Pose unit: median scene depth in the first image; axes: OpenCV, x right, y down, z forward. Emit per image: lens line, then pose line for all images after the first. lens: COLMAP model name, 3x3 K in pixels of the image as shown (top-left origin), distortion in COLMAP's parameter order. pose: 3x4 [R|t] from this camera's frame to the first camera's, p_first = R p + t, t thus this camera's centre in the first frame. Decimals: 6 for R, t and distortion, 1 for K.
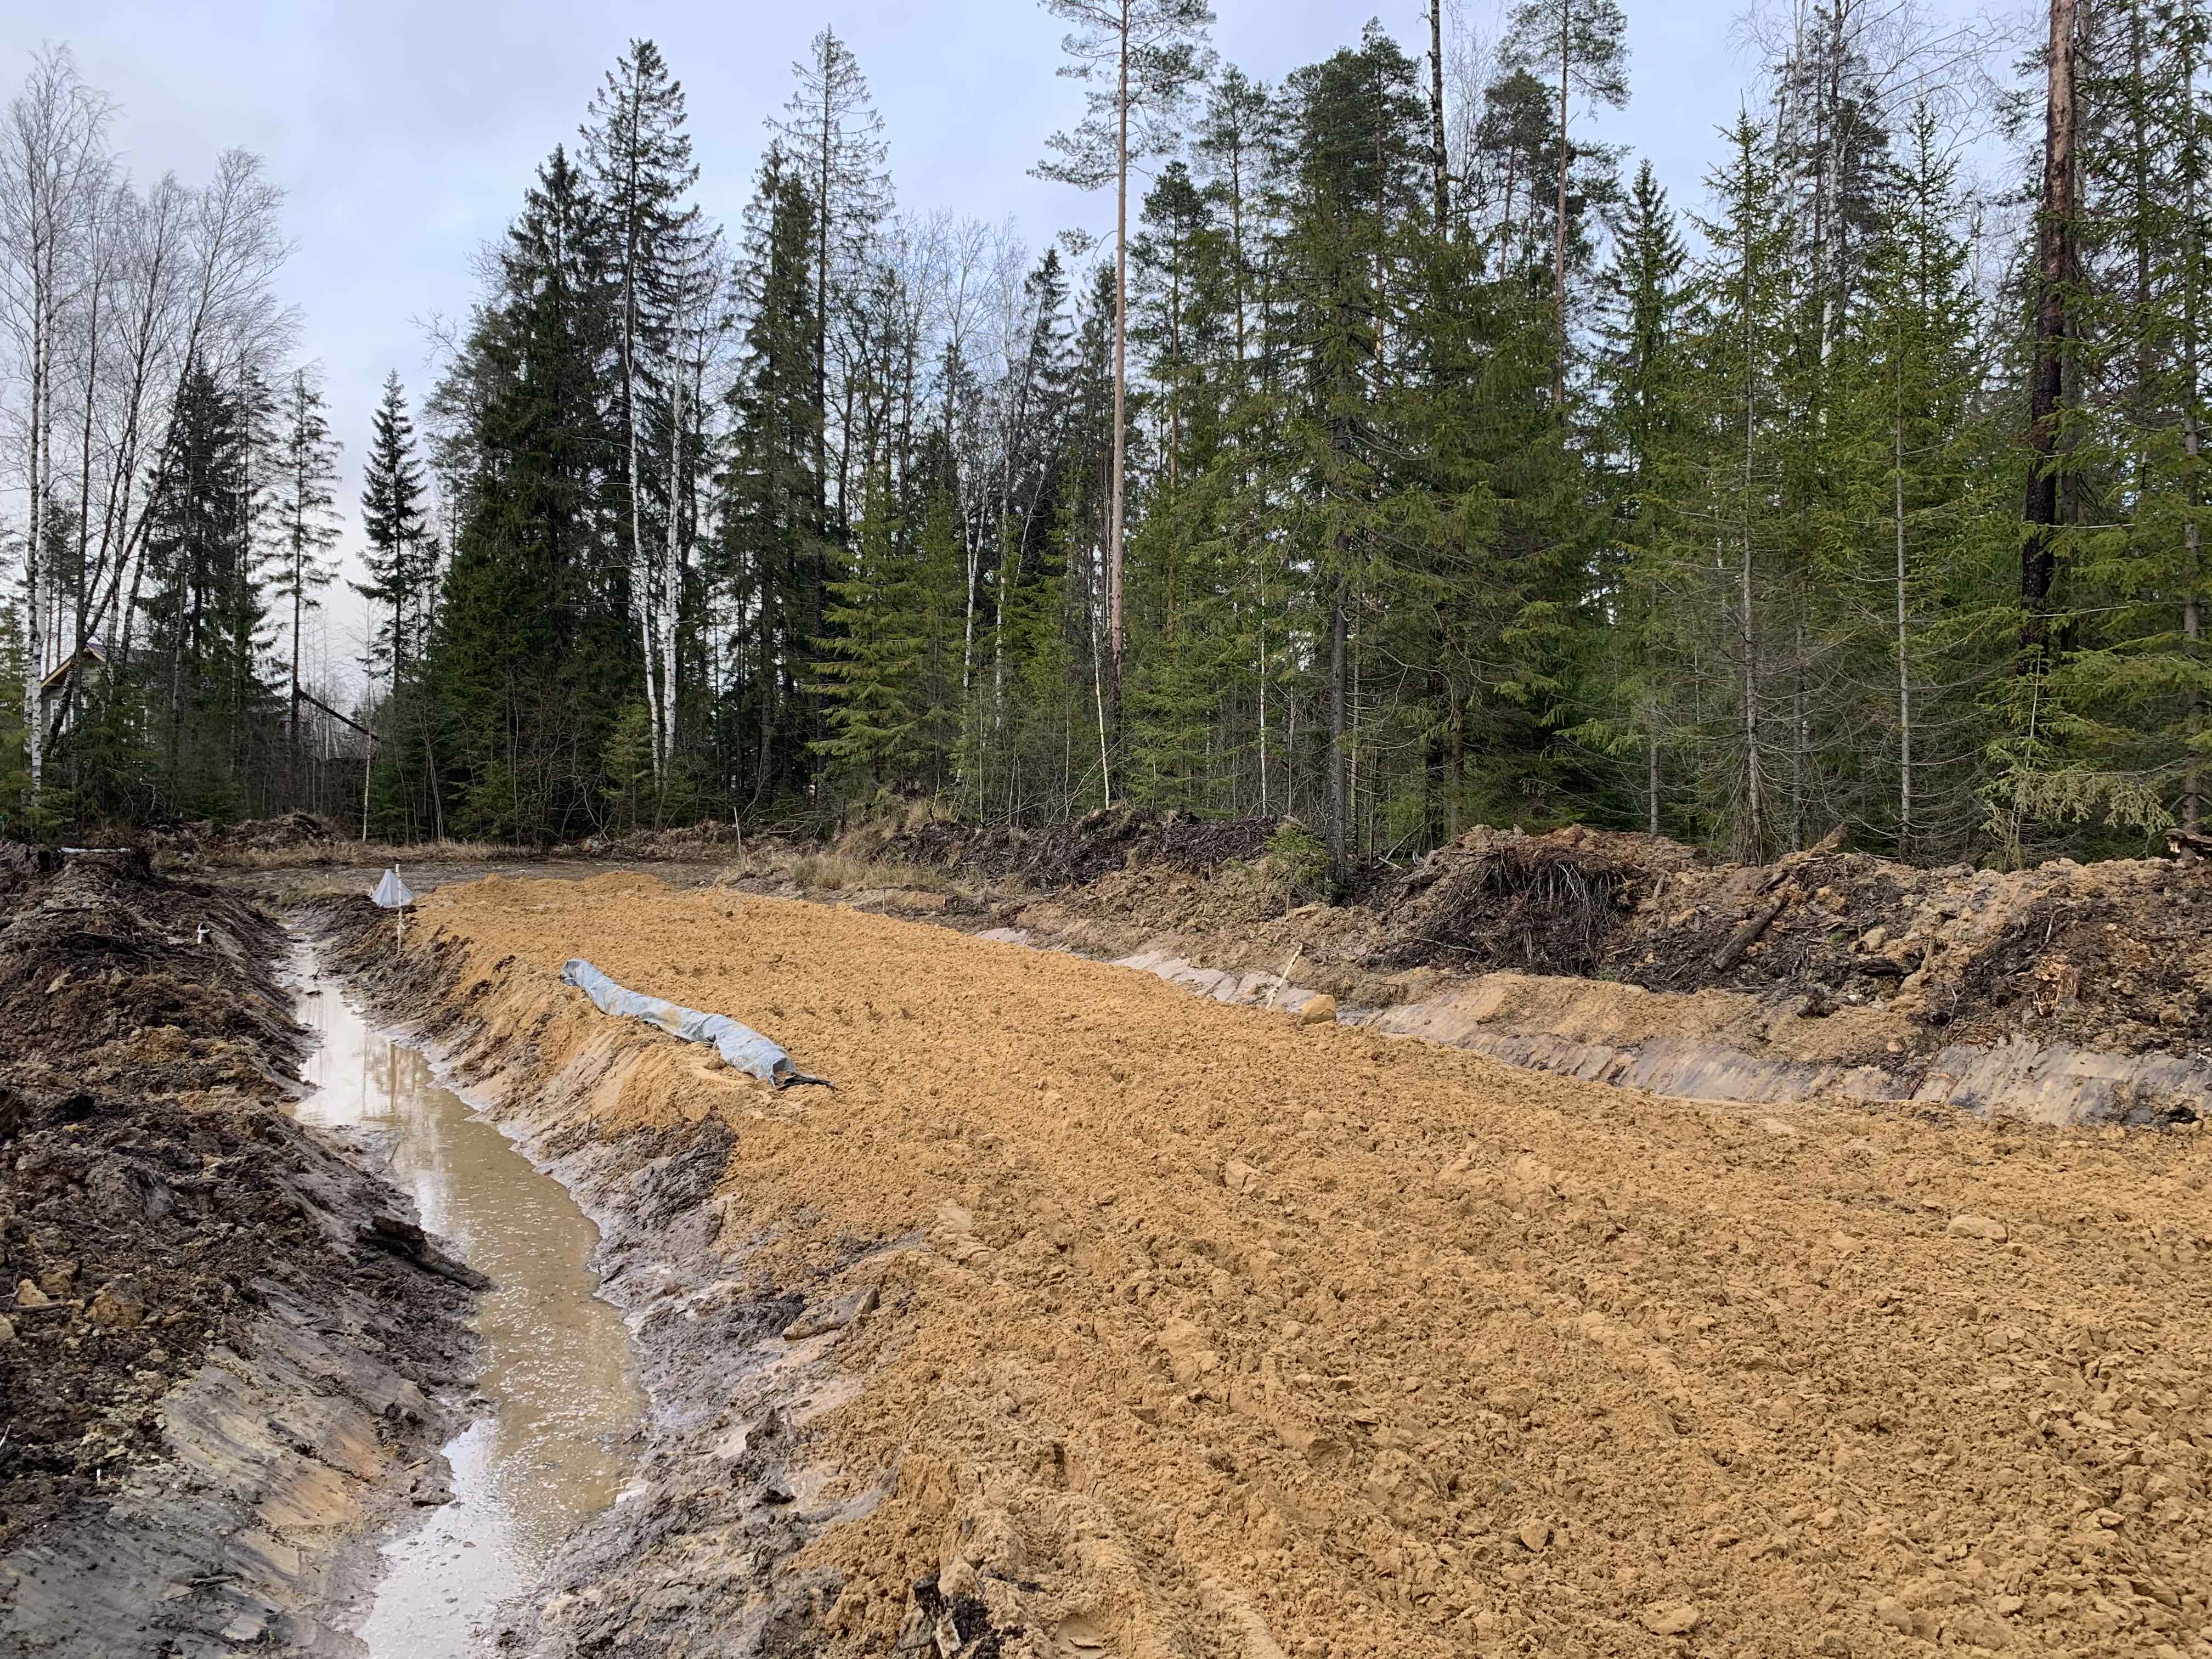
lens RADIAL K [[1676.2, 0, 1047.3], [0, 1676.2, 836.5], [0, 0, 1]] dist [0.204710, -0.000009]
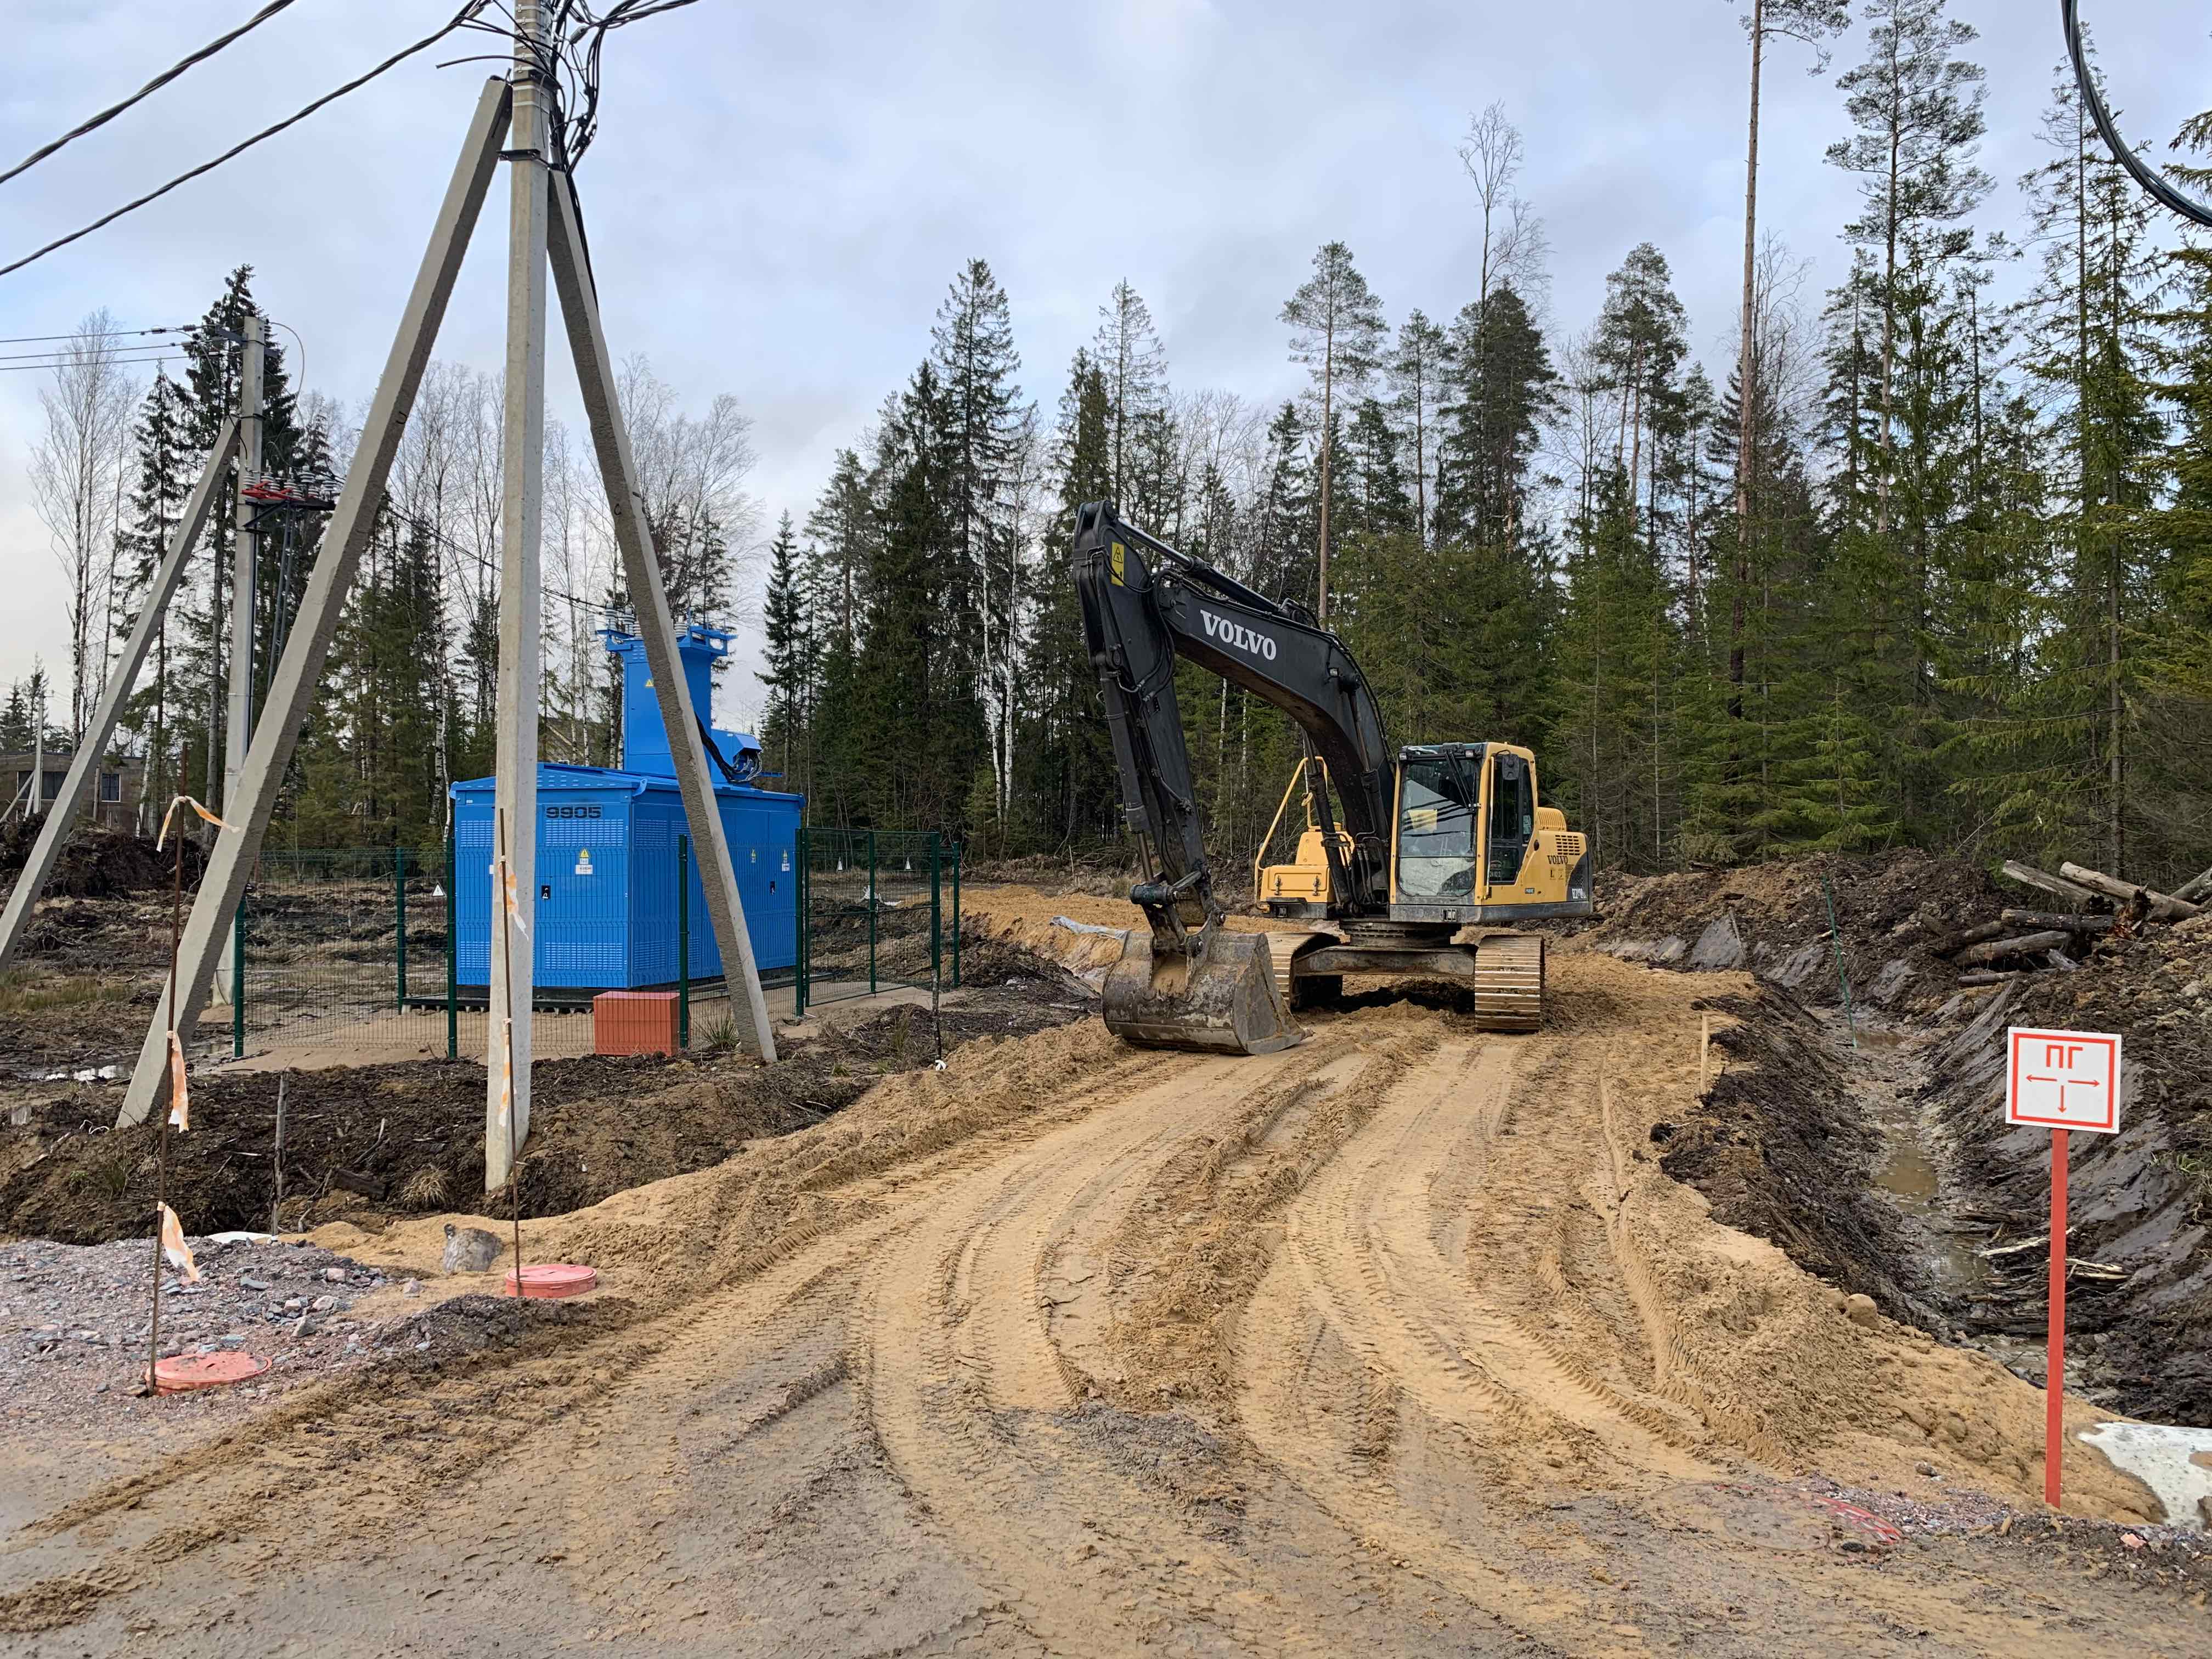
lens RADIAL K [[1676.2, 0, 1047.3], [0, 1676.2, 836.5], [0, 0, 1]] dist [0.204710, -0.000009]
pose [[0.988558, -0.010125, -0.150503, 0.011470], [0.008255, 0.999881, -0.013043, -0.004083], [0.150617, 0.011651, 0.988524, -0.274928]]
